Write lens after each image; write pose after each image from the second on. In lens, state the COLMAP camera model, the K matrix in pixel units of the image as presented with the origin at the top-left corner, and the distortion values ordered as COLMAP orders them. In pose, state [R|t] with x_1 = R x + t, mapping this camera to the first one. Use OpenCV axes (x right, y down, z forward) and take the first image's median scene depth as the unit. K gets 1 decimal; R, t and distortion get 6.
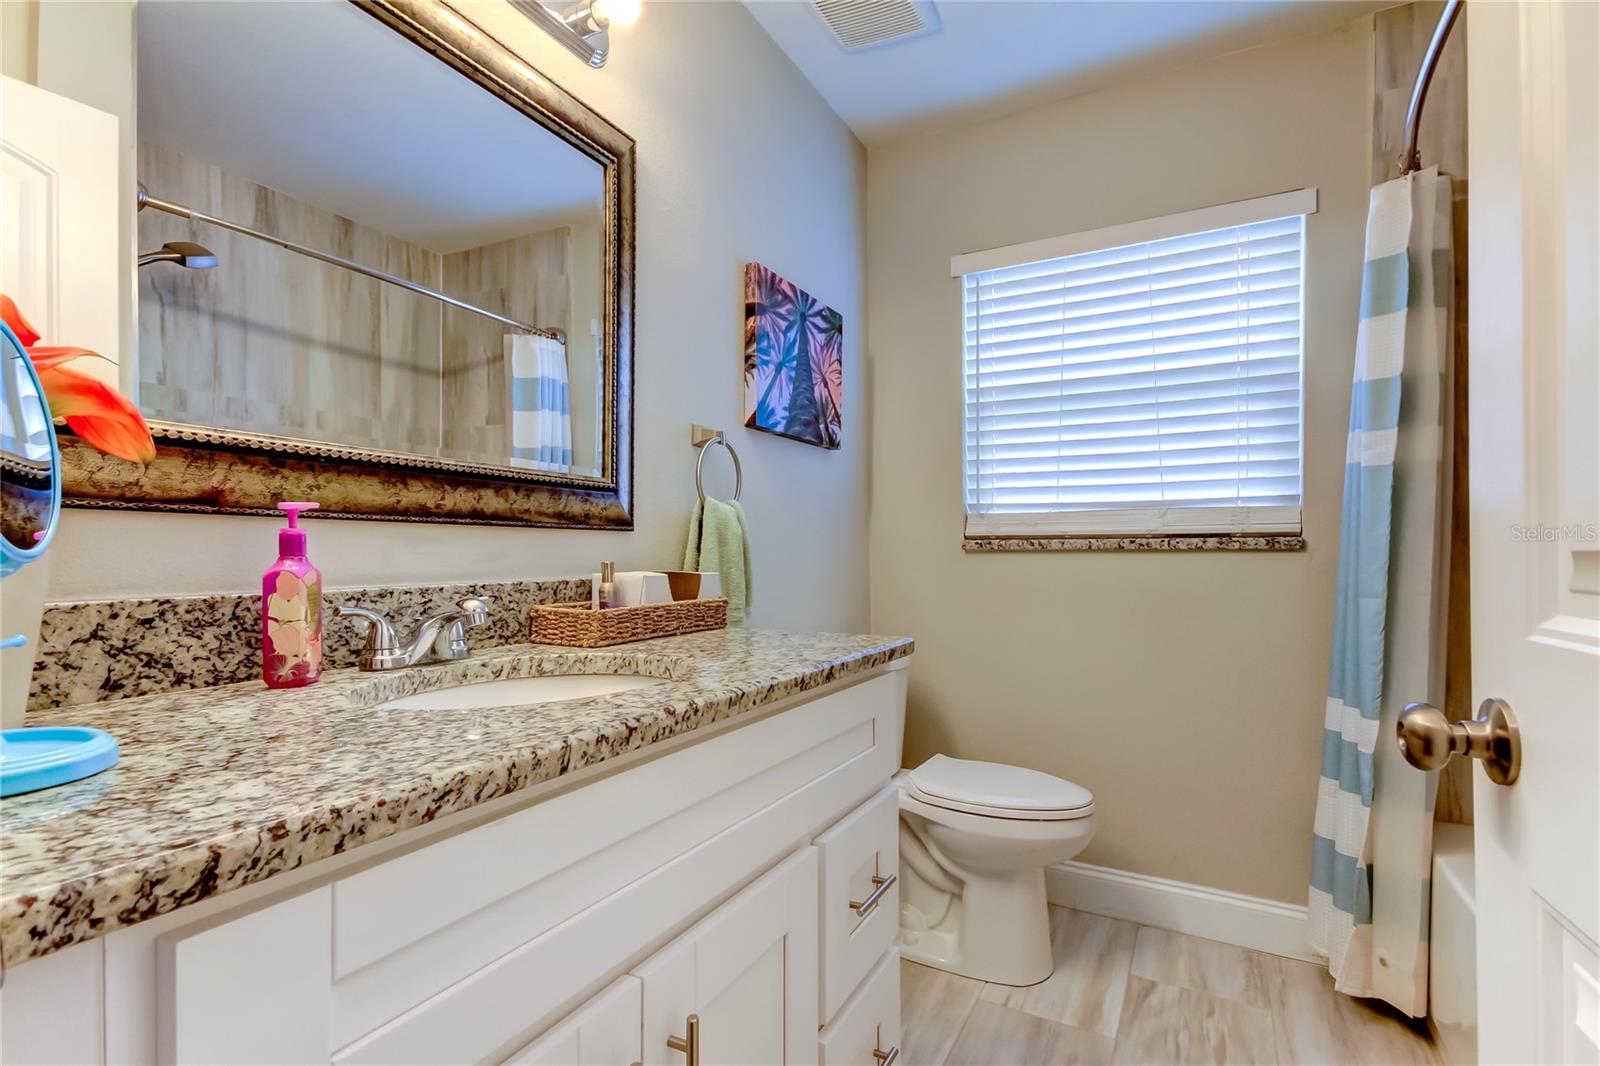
lens RADIAL K [[716.9, 0, 806.4], [0, 716.9, 533.6], [0, 0, 1]] dist [0.009654, -0.000917]
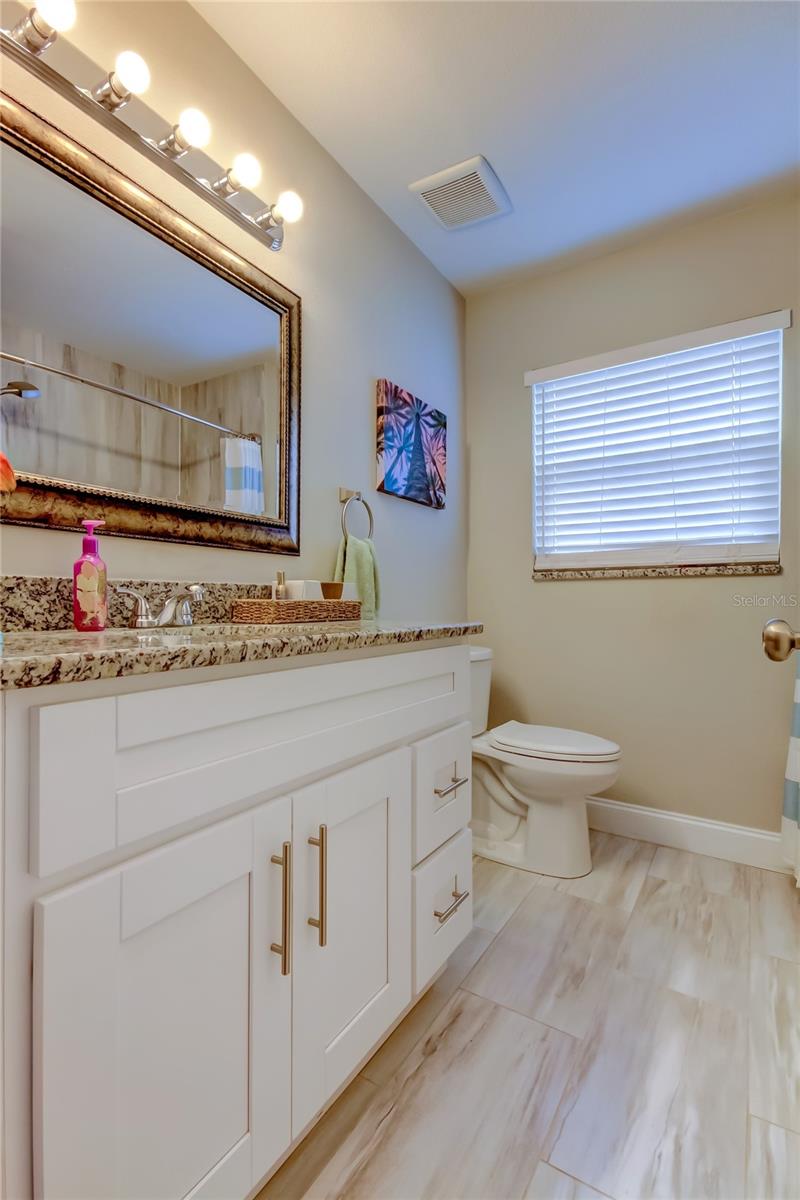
lens RADIAL K [[537.7, 0, 396.8], [0, 537.7, 604.1], [0, 0, 1]] dist [0.009654, -0.000917]
pose [[0.995794, 0.001841, -0.091600, 0.059312], [-0.001543, 0.999993, 0.003331, 0.082269], [0.091606, -0.003175, 0.995790, -0.098874]]
